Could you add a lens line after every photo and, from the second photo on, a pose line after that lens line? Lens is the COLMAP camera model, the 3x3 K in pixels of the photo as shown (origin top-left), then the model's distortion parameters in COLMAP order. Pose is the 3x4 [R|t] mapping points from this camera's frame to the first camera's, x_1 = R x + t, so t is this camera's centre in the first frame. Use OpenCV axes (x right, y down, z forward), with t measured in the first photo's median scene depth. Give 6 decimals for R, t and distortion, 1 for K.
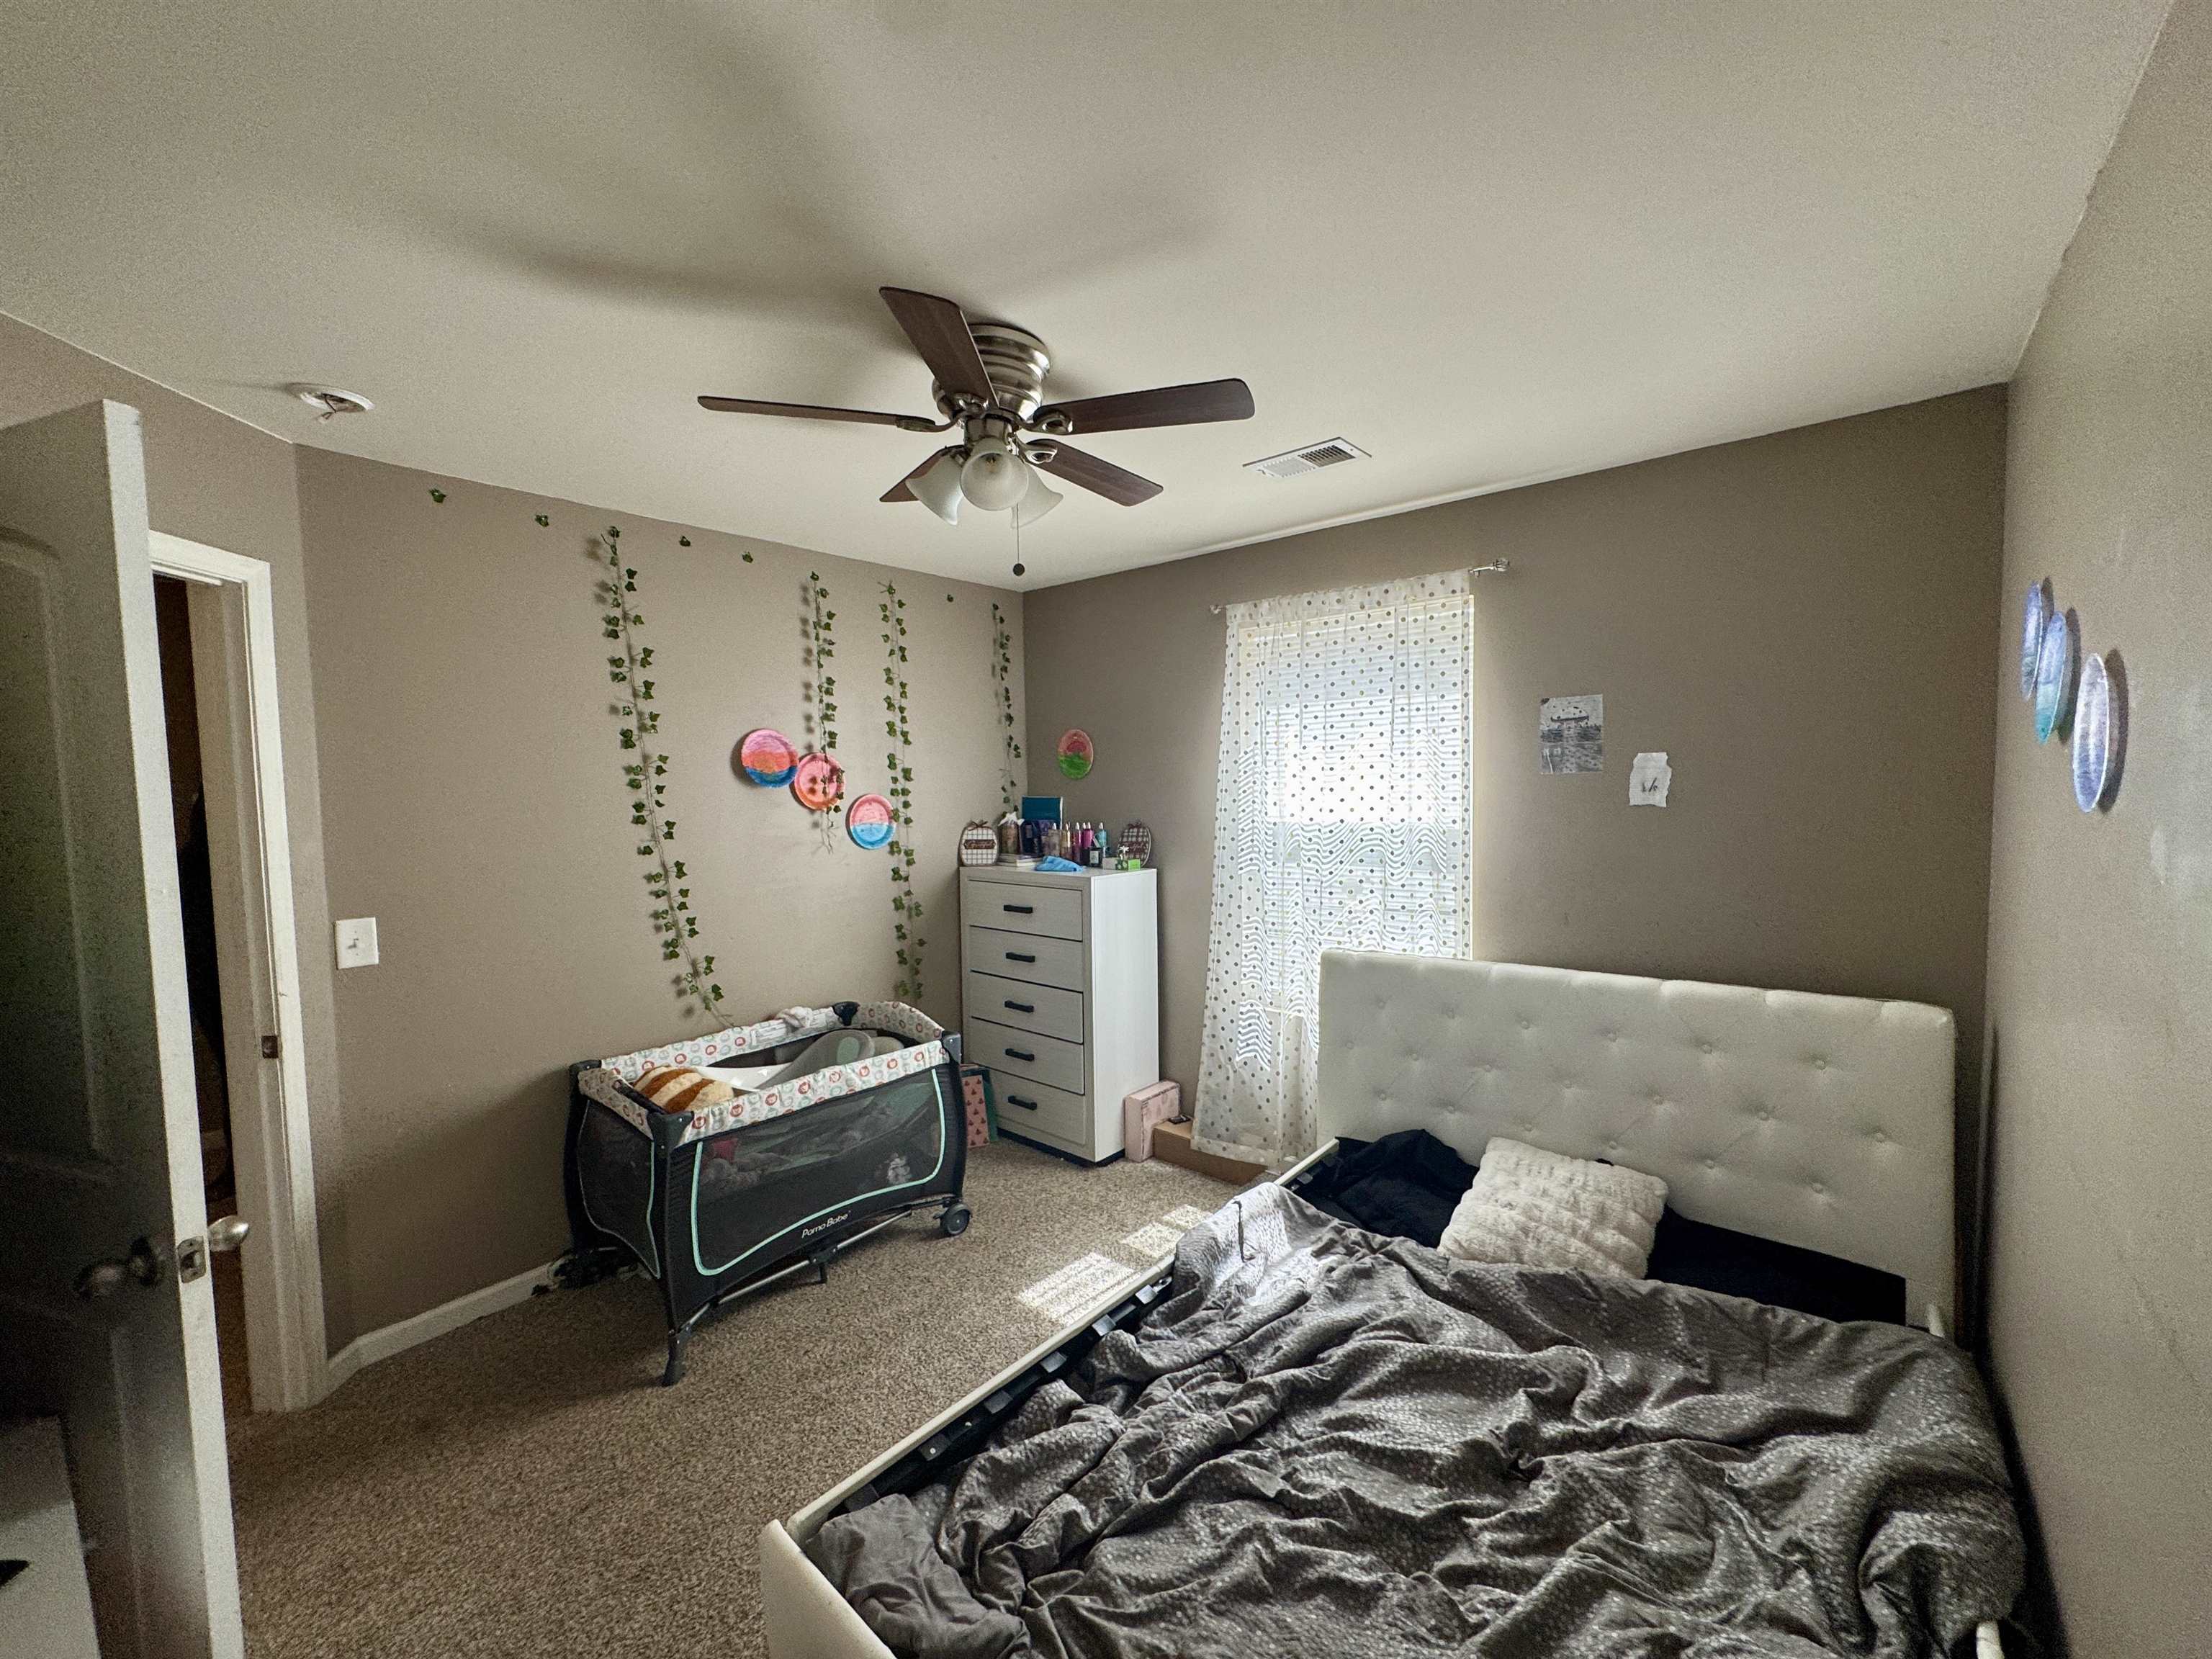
lens RADIAL K [[874.7, 0, 1109.2], [0, 874.7, 830.0], [0, 0, 1]] dist [-0.000678, 0.000203]
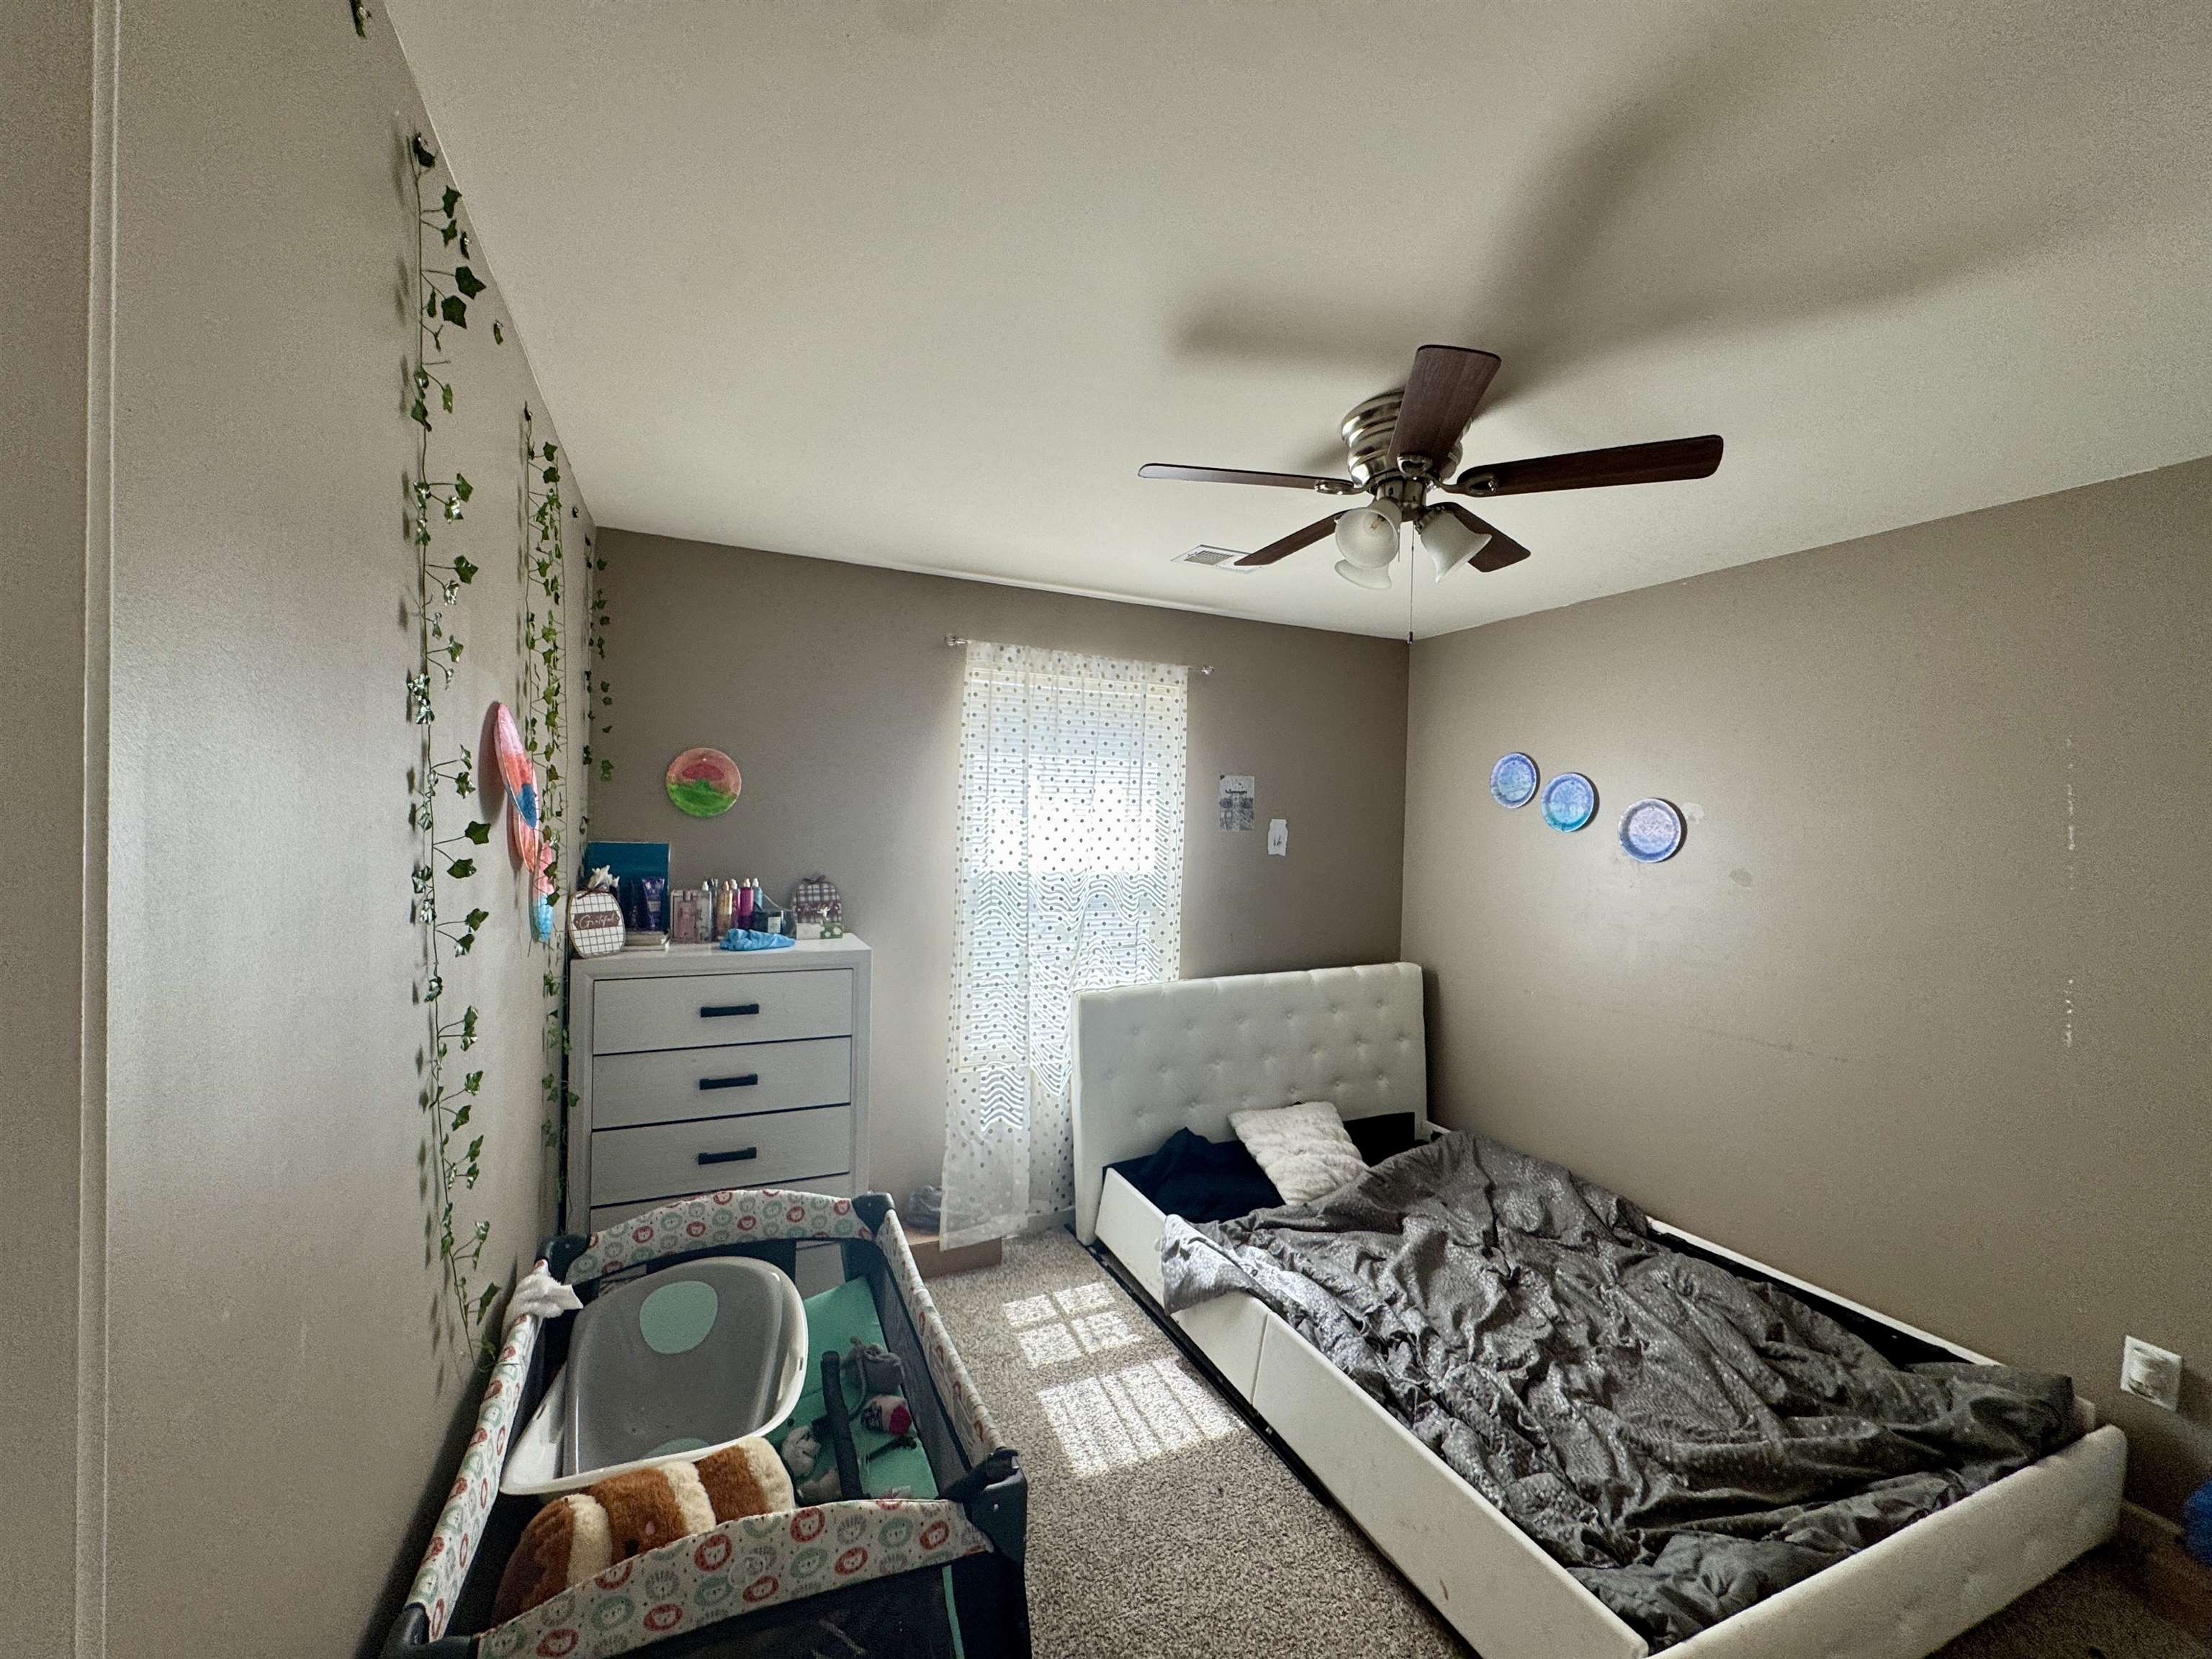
lens RADIAL K [[874.7, 0, 1103.8], [0, 874.7, 832.4], [0, 0, 1]] dist [-0.000678, 0.000203]
pose [[0.424803, 0.018644, 0.905094, -0.792197], [0.022820, 0.999250, -0.031294, -0.024811], [-0.904998, 0.033947, 0.424059, 0.598870]]
